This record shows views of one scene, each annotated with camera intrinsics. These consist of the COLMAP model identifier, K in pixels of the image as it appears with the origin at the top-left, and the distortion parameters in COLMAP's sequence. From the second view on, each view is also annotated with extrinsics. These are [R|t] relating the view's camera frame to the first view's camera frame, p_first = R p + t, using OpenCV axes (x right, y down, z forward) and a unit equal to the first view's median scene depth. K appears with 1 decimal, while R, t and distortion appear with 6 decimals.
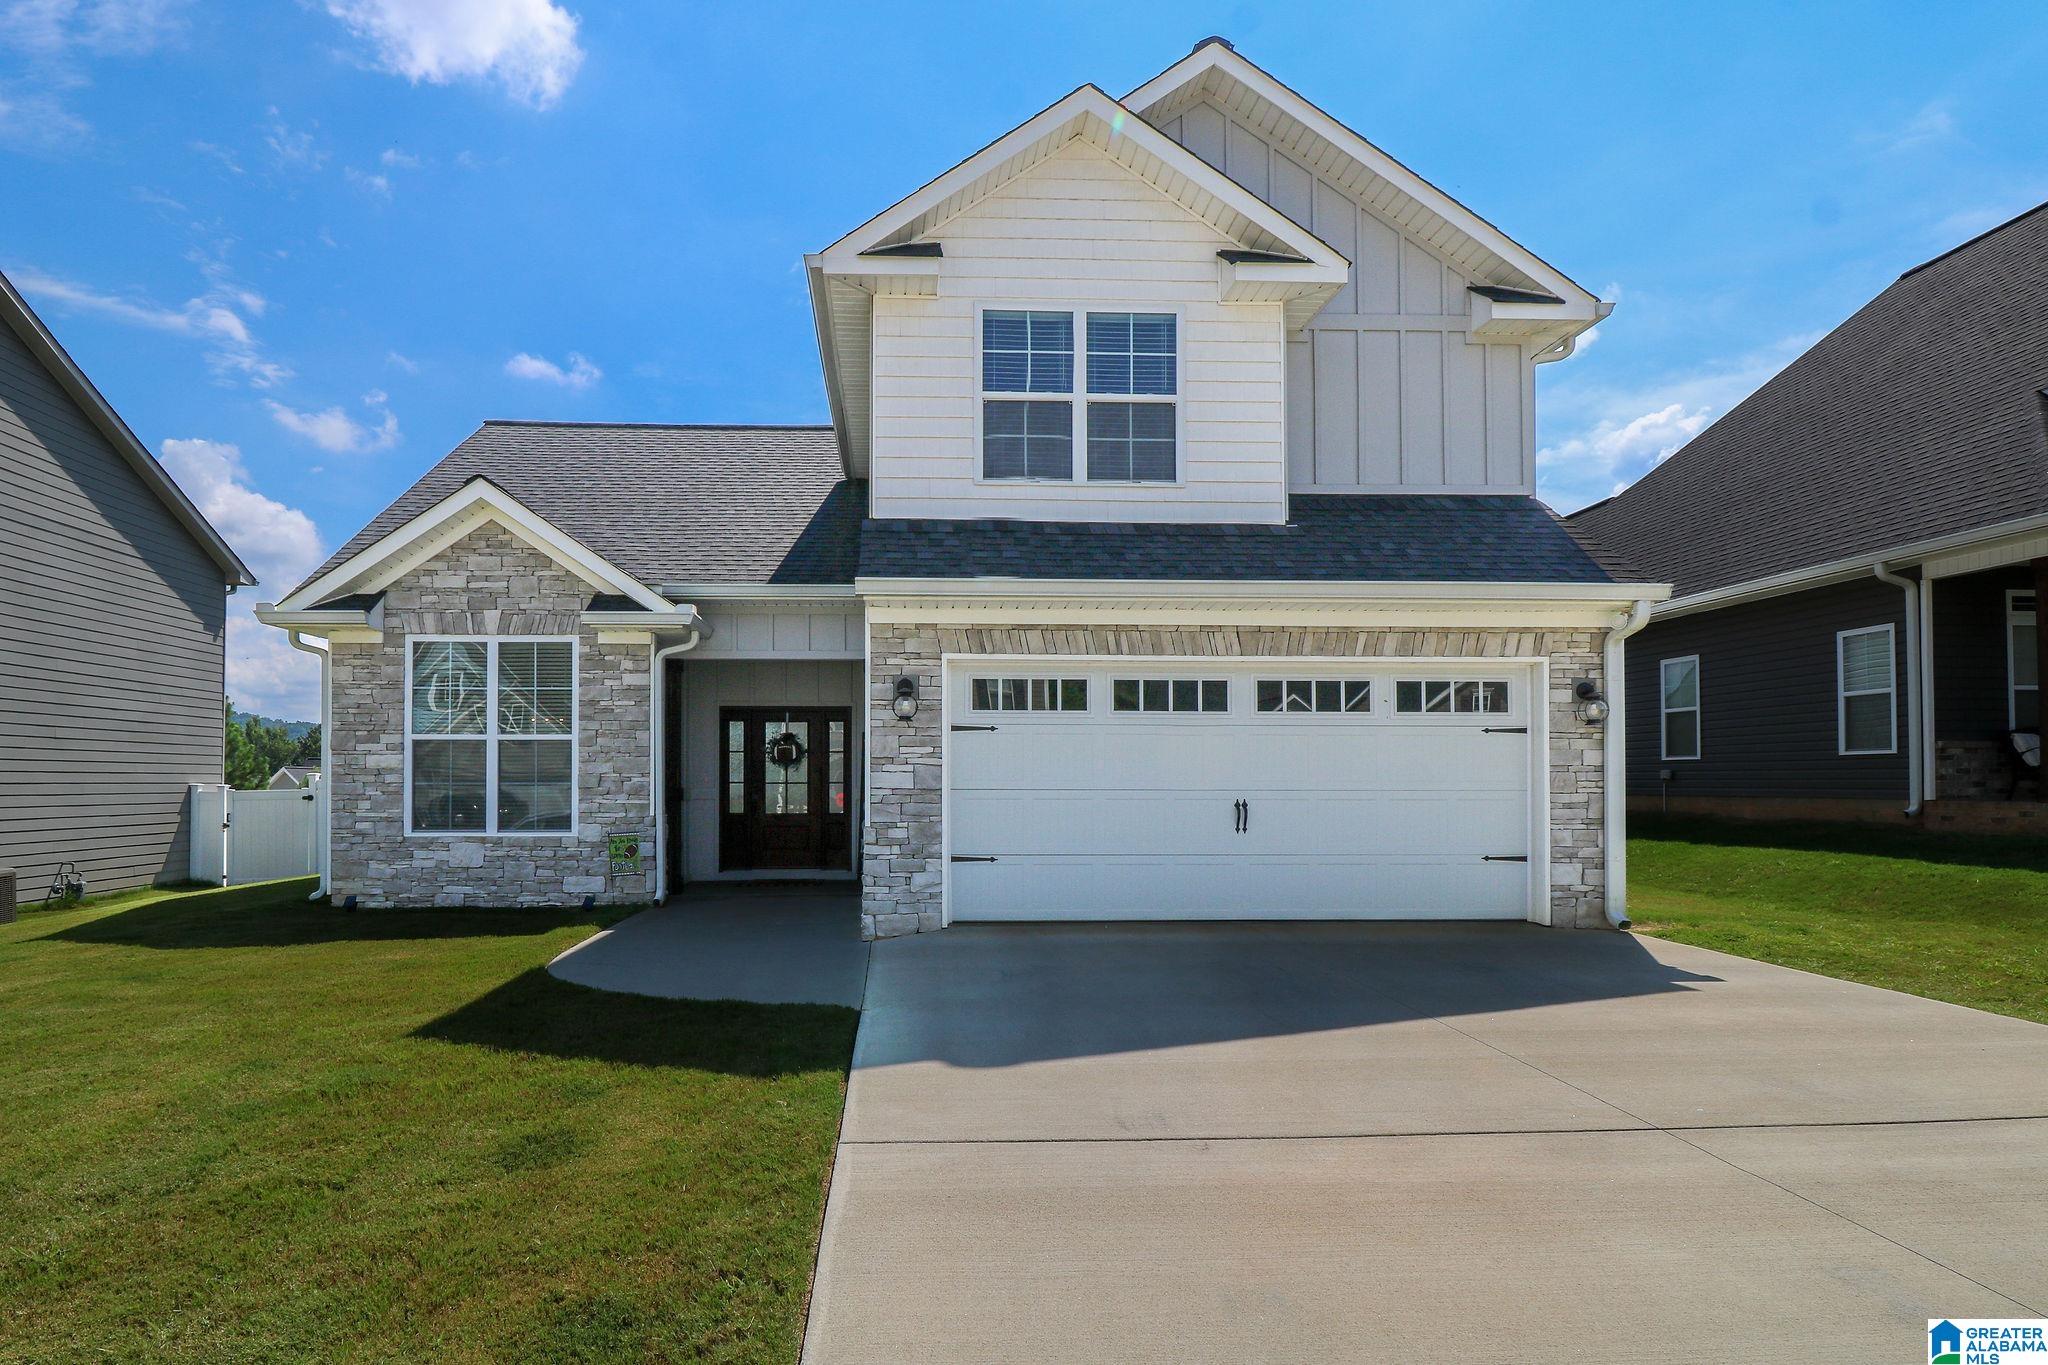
lens RADIAL K [[1025.4, 0, 972.7], [0, 1025.4, 757.6], [0, 0, 1]] dist [-0.011869, 0.000371]
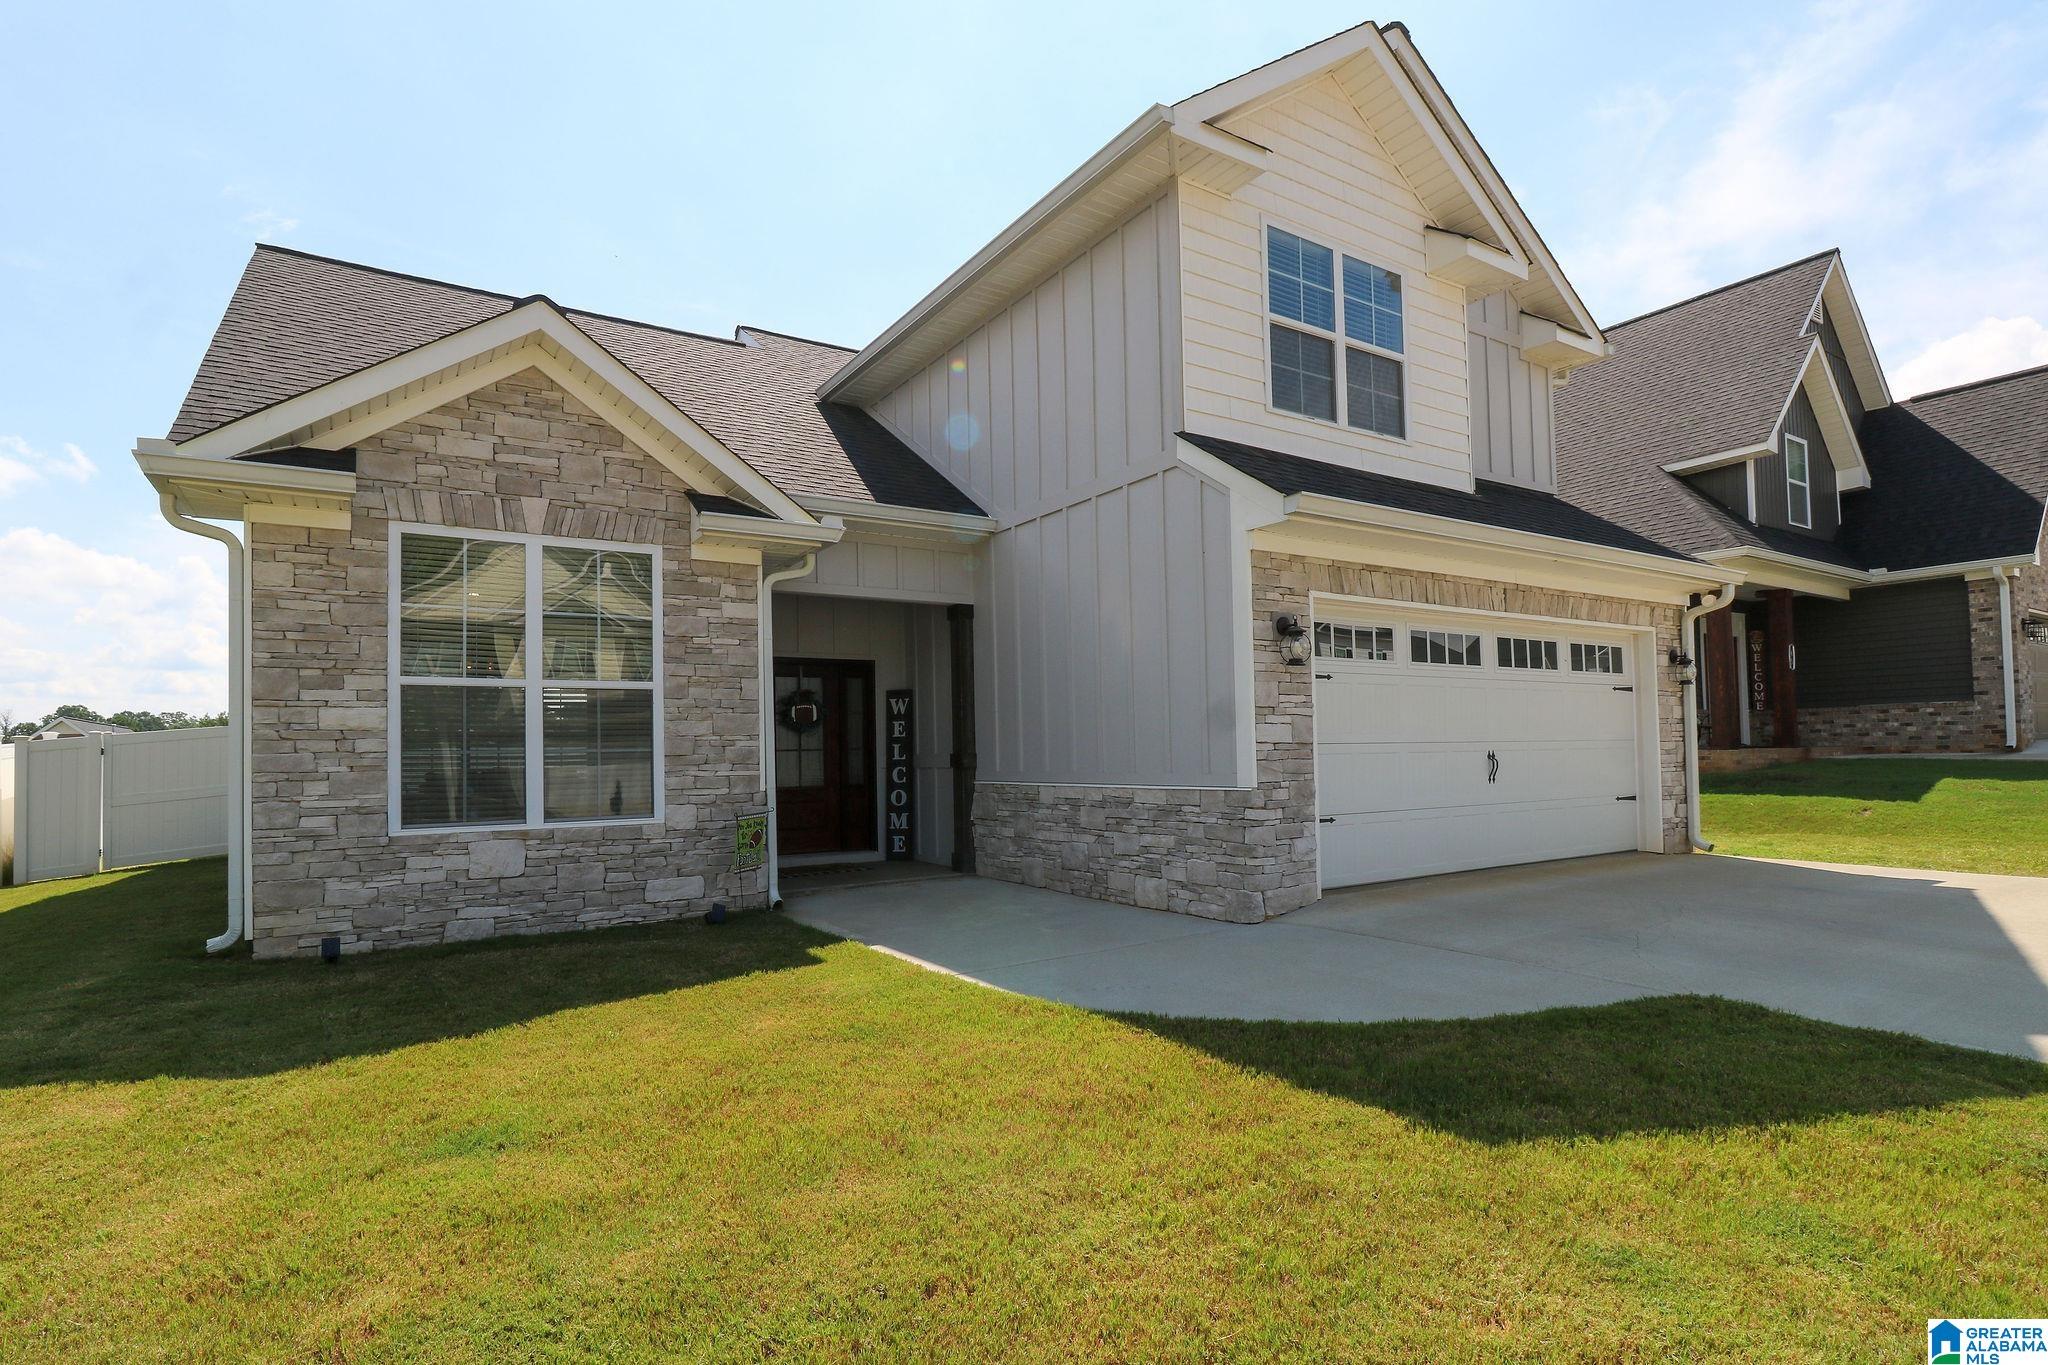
lens RADIAL K [[951.2, 0, 981.4], [0, 951.2, 717.8], [0, 0, 1]] dist [-0.010042, -0.004246]
pose [[0.885995, 0.001621, 0.463691, -0.503514], [0.006837, 0.999840, -0.016557, 0.015589], [-0.463644, 0.017840, 0.885842, 0.304965]]
